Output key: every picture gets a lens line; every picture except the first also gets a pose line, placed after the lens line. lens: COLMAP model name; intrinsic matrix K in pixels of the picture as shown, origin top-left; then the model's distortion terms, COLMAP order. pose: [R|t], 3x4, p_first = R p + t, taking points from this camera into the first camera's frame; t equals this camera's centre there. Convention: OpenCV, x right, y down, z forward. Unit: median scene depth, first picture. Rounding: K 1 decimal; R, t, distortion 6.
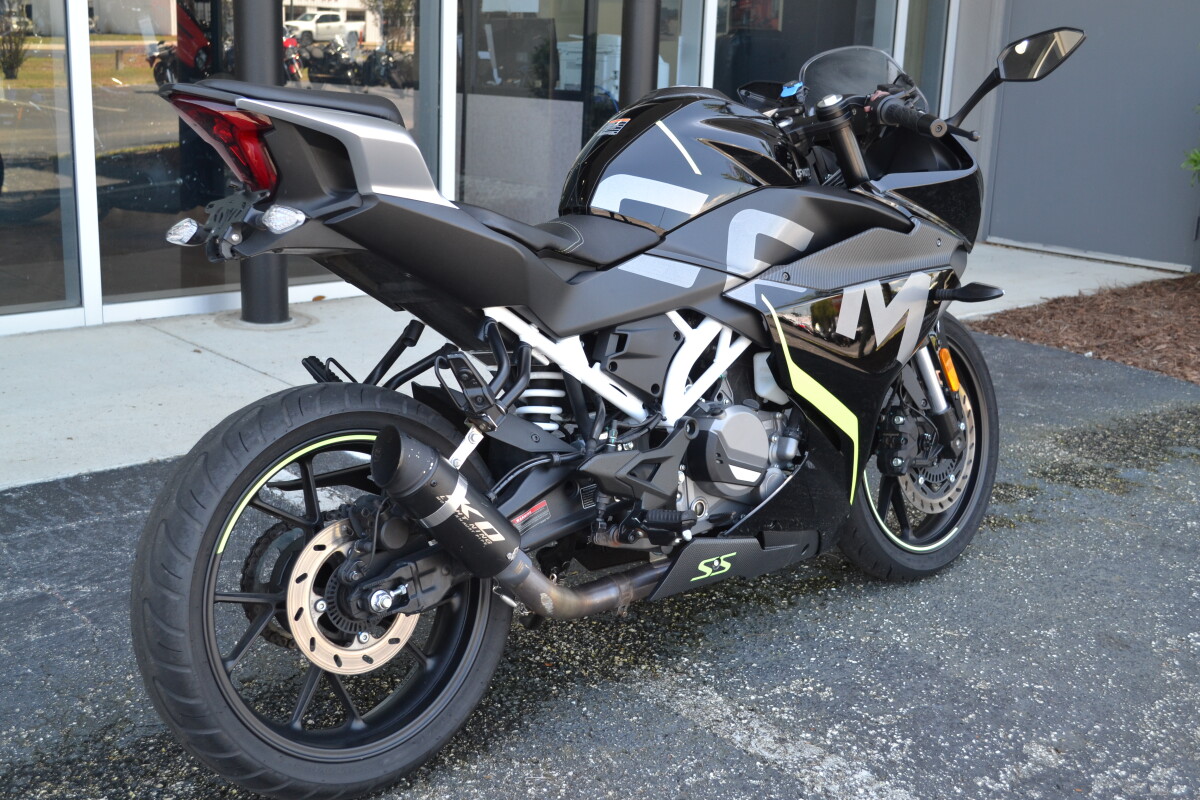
lens RADIAL K [[1364.4, 0, 600.0], [0, 1364.4, 400.0], [0, 0, 1]] dist [-0.061007, 0.013352]
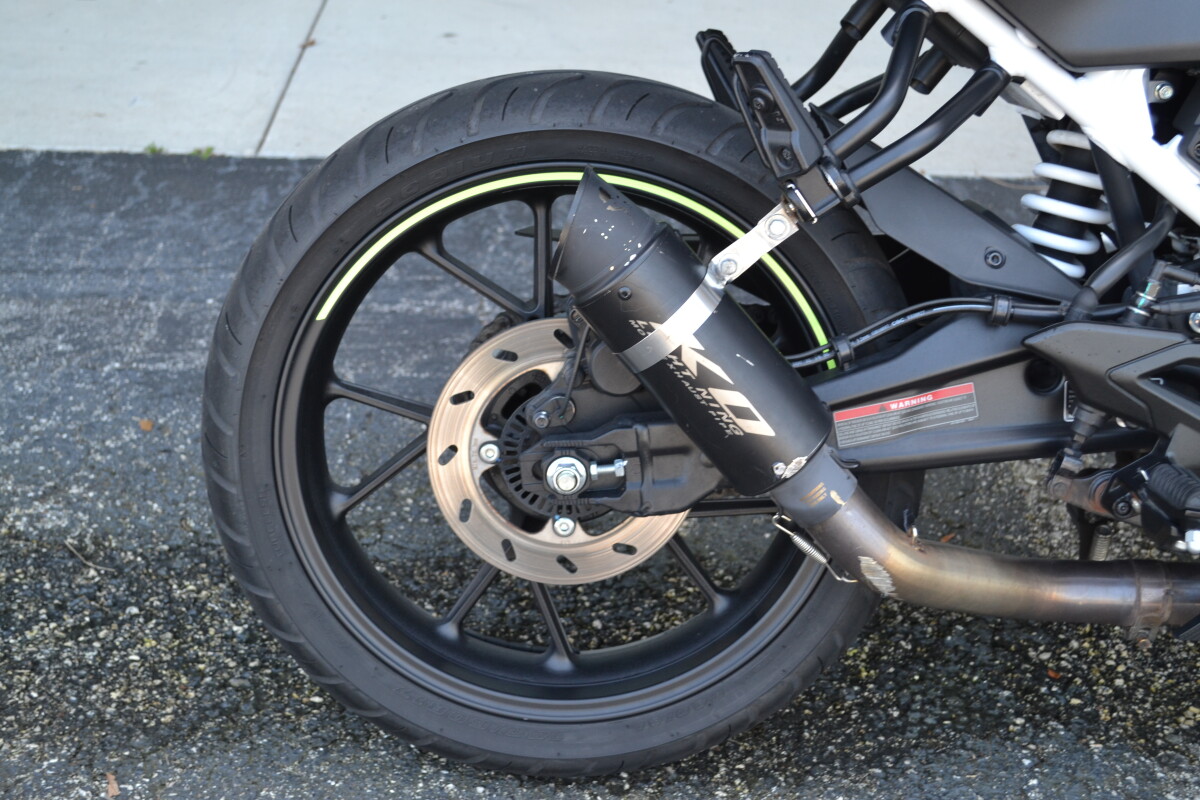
lens RADIAL K [[1728.2, 0, 600.0], [0, 1728.2, 400.0], [0, 0, 1]] dist [-0.024938, 0.022675]
pose [[0.750757, 0.278973, -0.598781, 0.251889], [-0.173928, 0.957944, 0.228236, -0.044480], [0.637270, -0.067206, 0.767704, 0.438046]]
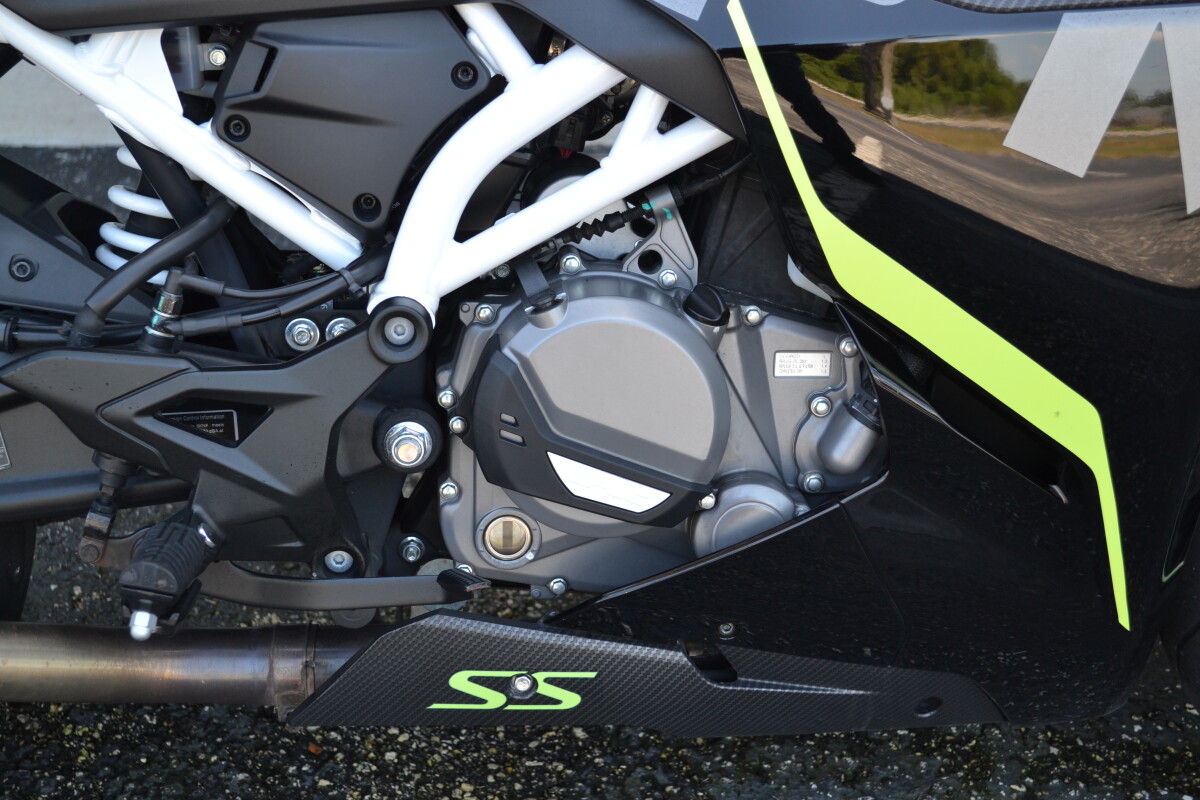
lens RADIAL K [[1826.9, 0, 600.0], [0, 1826.9, 400.0], [0, 0, 1]] dist [0.013369, 0.035753]
pose [[0.781658, 0.261121, -0.566416, 0.429874], [-0.151710, 0.960468, 0.233421, -0.093247], [0.604975, -0.096524, 0.790372, 0.705027]]
